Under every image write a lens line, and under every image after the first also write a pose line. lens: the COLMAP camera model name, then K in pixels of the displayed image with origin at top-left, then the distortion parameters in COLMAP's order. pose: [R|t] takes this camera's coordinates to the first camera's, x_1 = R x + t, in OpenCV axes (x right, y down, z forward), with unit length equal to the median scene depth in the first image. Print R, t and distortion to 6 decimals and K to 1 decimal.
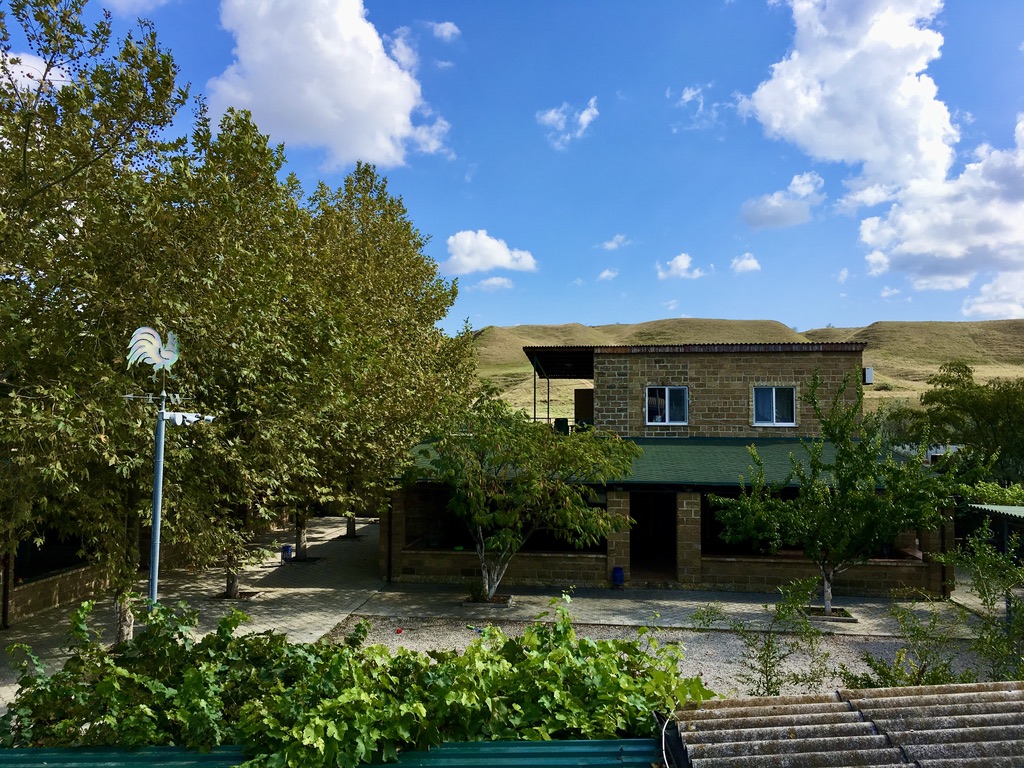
lens RADIAL K [[874.0, 0, 510.2], [0, 874.0, 385.4], [0, 0, 1]] dist [0.040298, 0.000003]
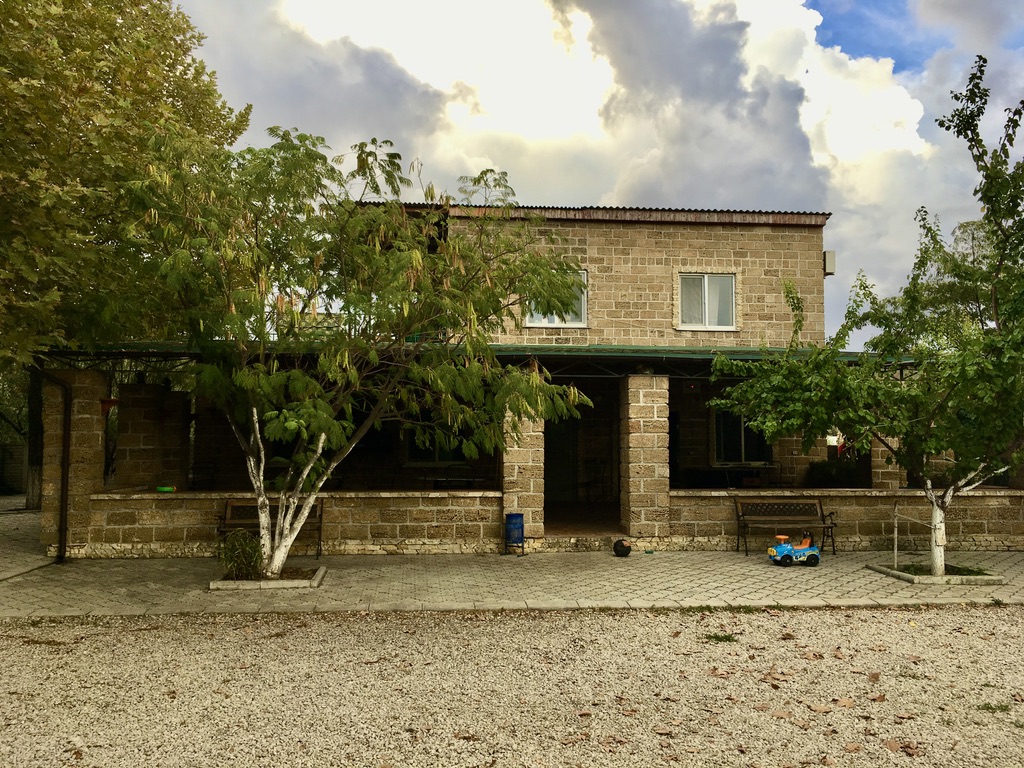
lens RADIAL K [[874.0, 0, 513.1], [0, 874.0, 380.6], [0, 0, 1]] dist [0.040298, 0.000003]
pose [[0.973233, 0.015372, 0.229304, -0.005858], [-0.007665, 0.999377, -0.034463, 0.111562], [-0.229691, 0.031783, 0.972744, 0.365871]]
